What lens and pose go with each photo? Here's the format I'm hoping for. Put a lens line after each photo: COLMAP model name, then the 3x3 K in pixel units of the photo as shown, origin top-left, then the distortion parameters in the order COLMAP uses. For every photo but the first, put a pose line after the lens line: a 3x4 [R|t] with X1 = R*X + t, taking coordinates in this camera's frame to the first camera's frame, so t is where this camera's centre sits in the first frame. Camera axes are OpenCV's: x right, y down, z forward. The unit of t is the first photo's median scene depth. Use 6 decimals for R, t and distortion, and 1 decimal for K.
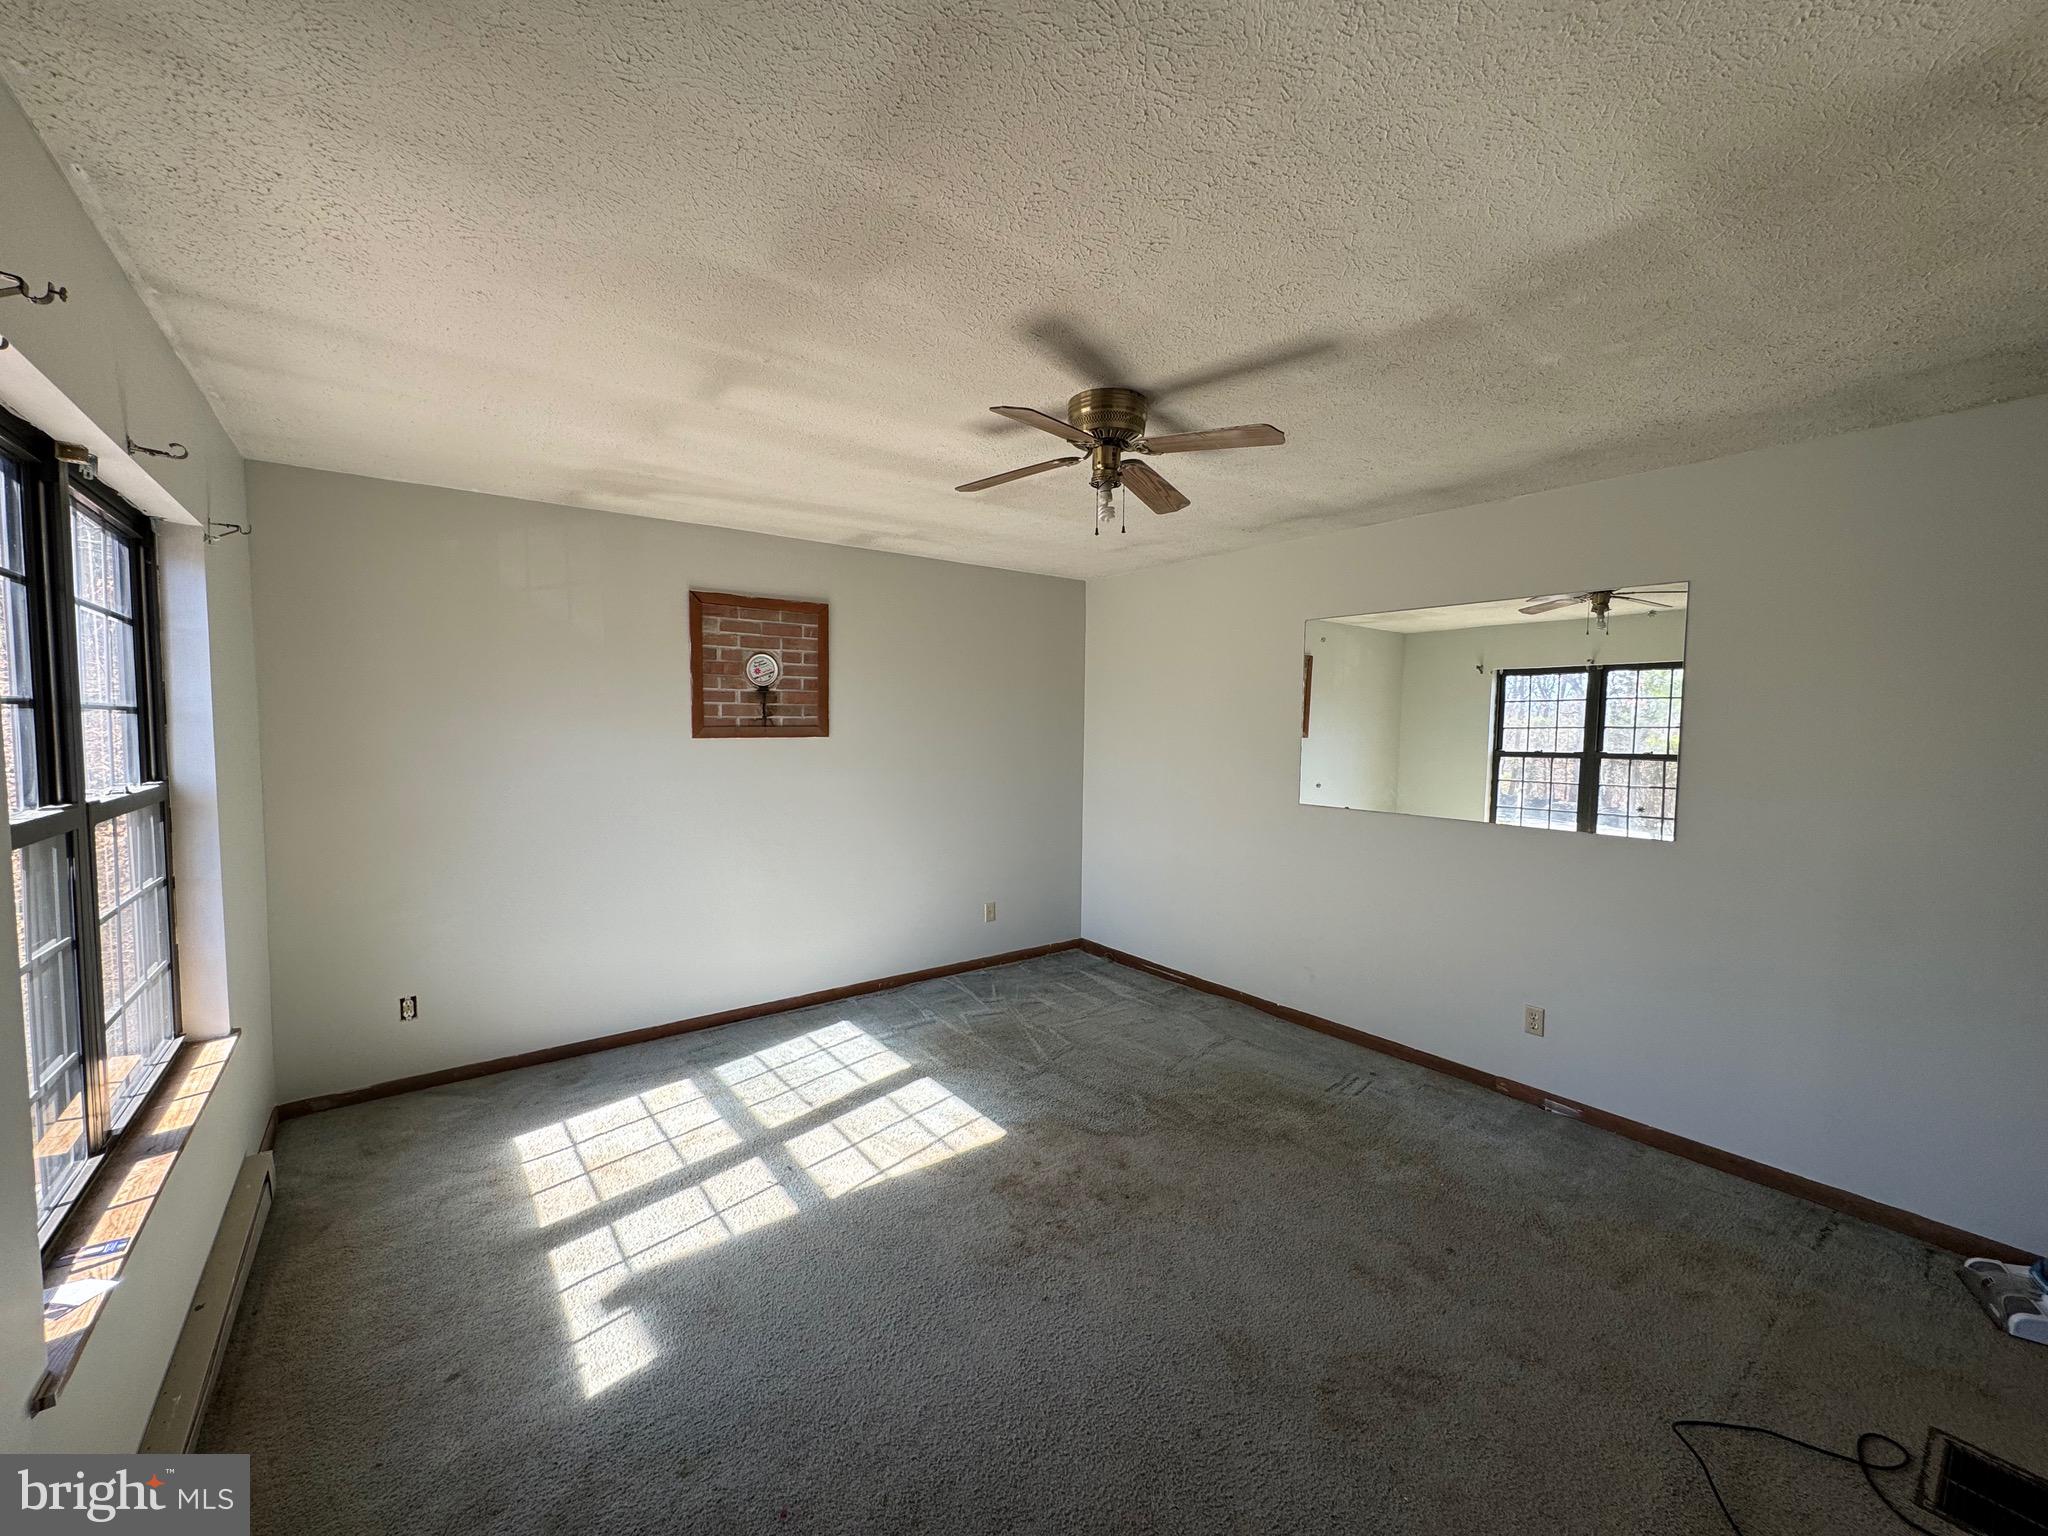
lens RADIAL K [[817.7, 0, 1023.1], [0, 817.7, 765.6], [0, 0, 1]] dist [-0.001376, -0.000349]
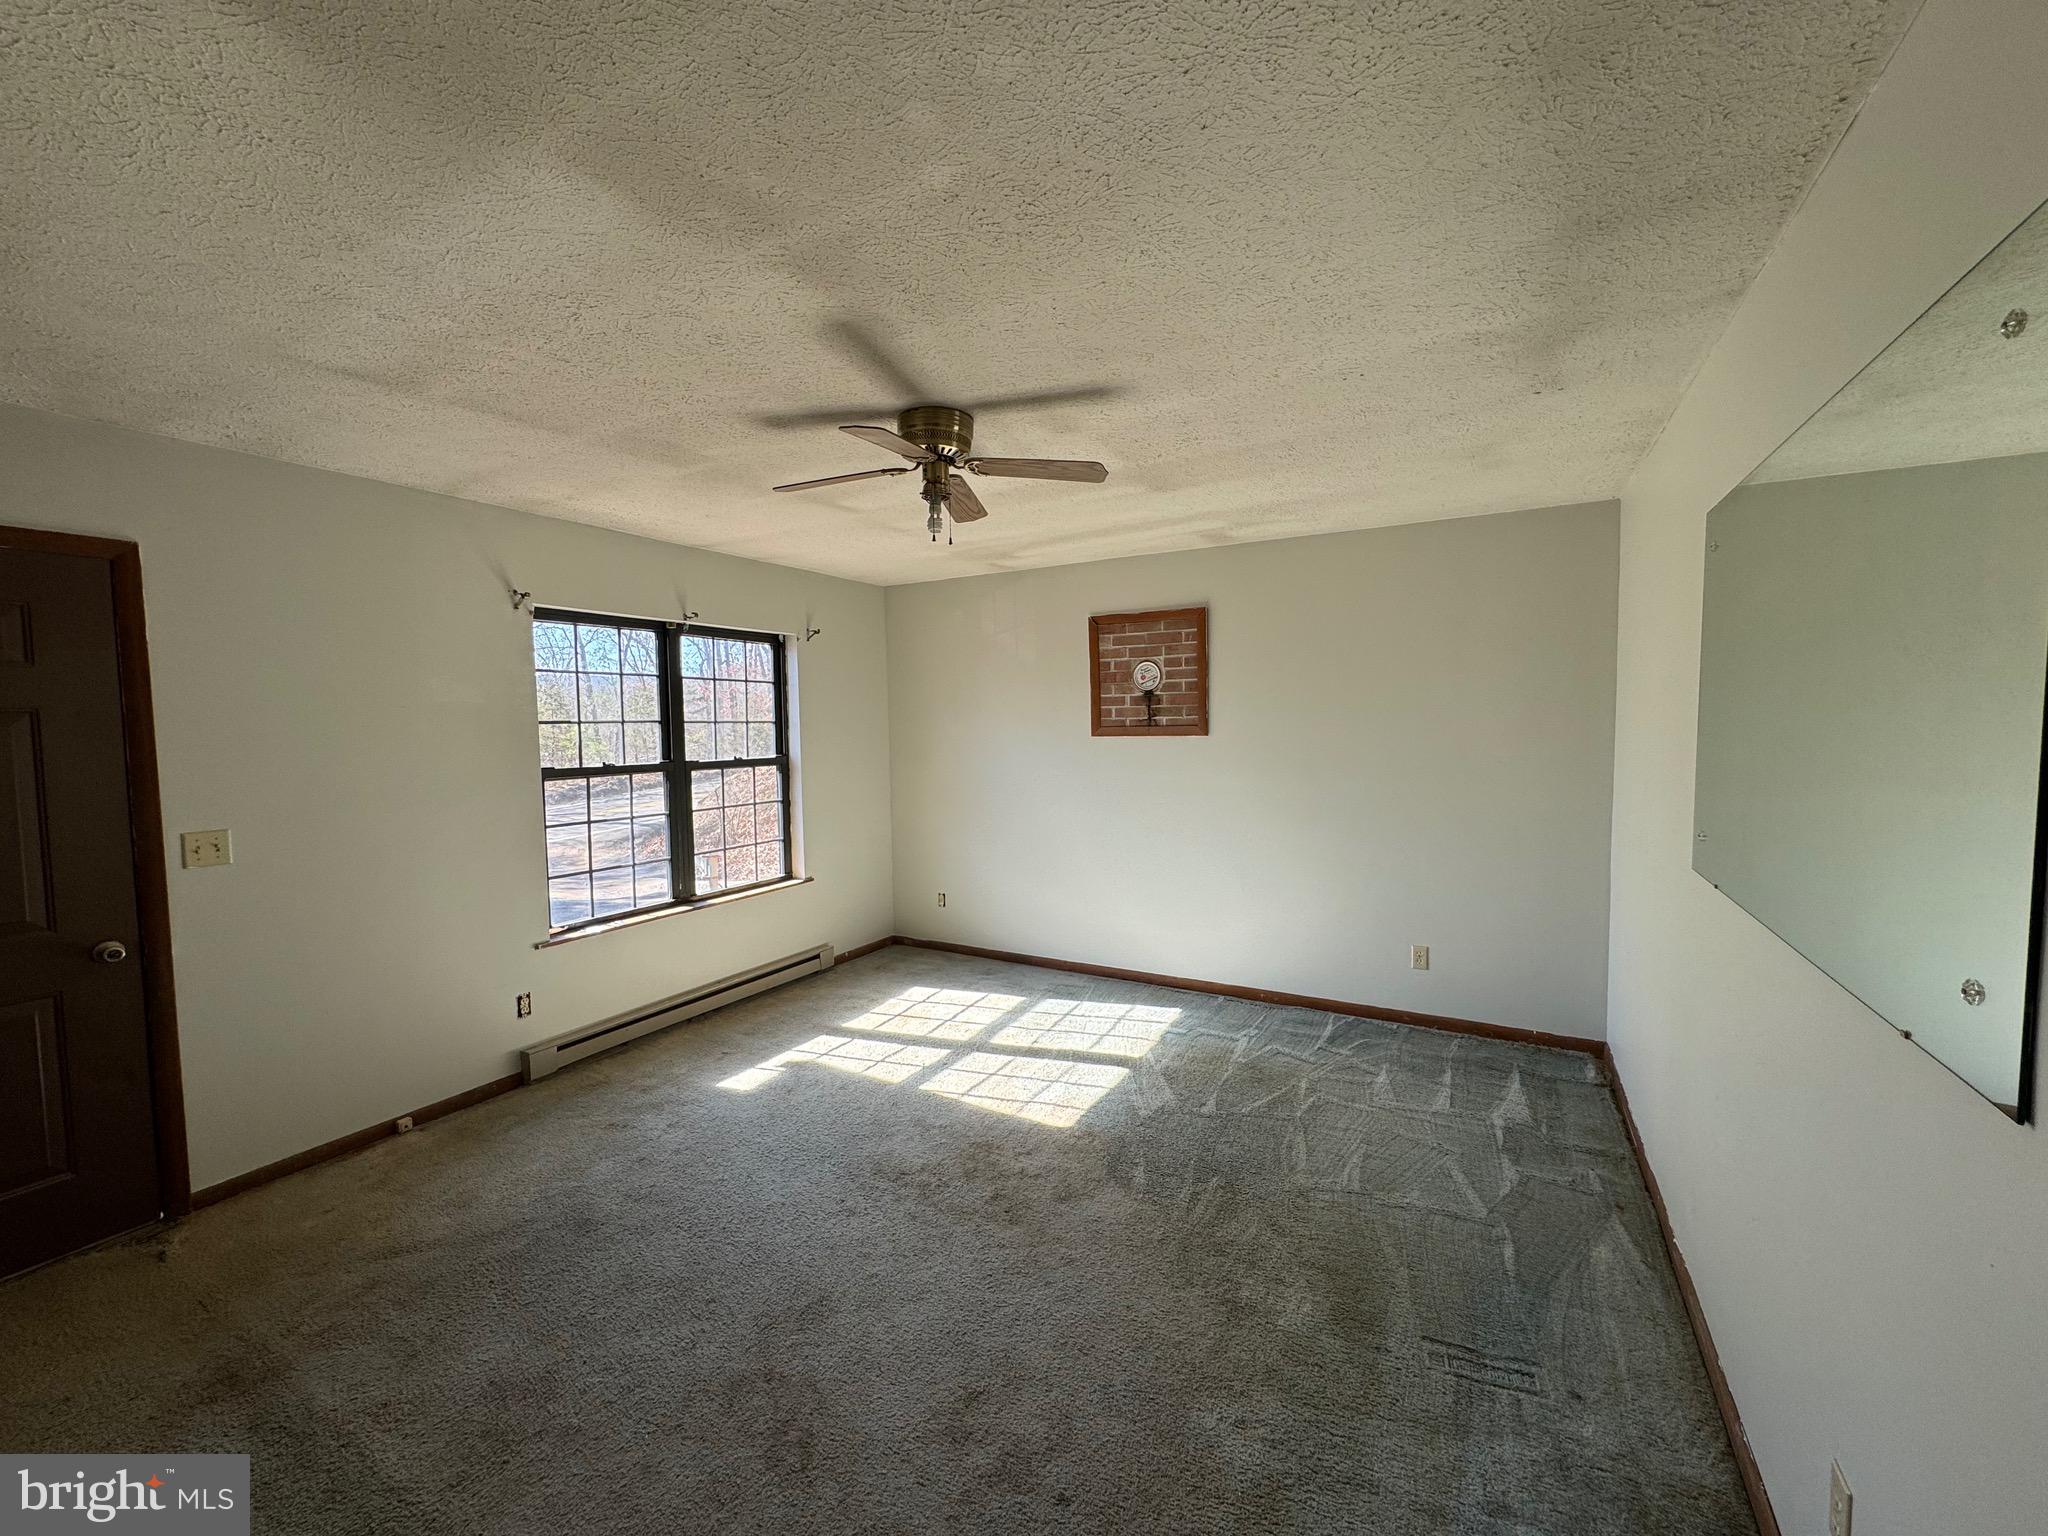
lens RADIAL K [[817.7, 0, 1023.1], [0, 817.7, 765.6], [0, 0, 1]] dist [-0.001376, -0.000349]
pose [[0.384457, 0.038154, -0.922354, 0.672331], [-0.034497, 0.999041, 0.026947, -0.018760], [0.922498, 0.021458, 0.385404, 0.420626]]
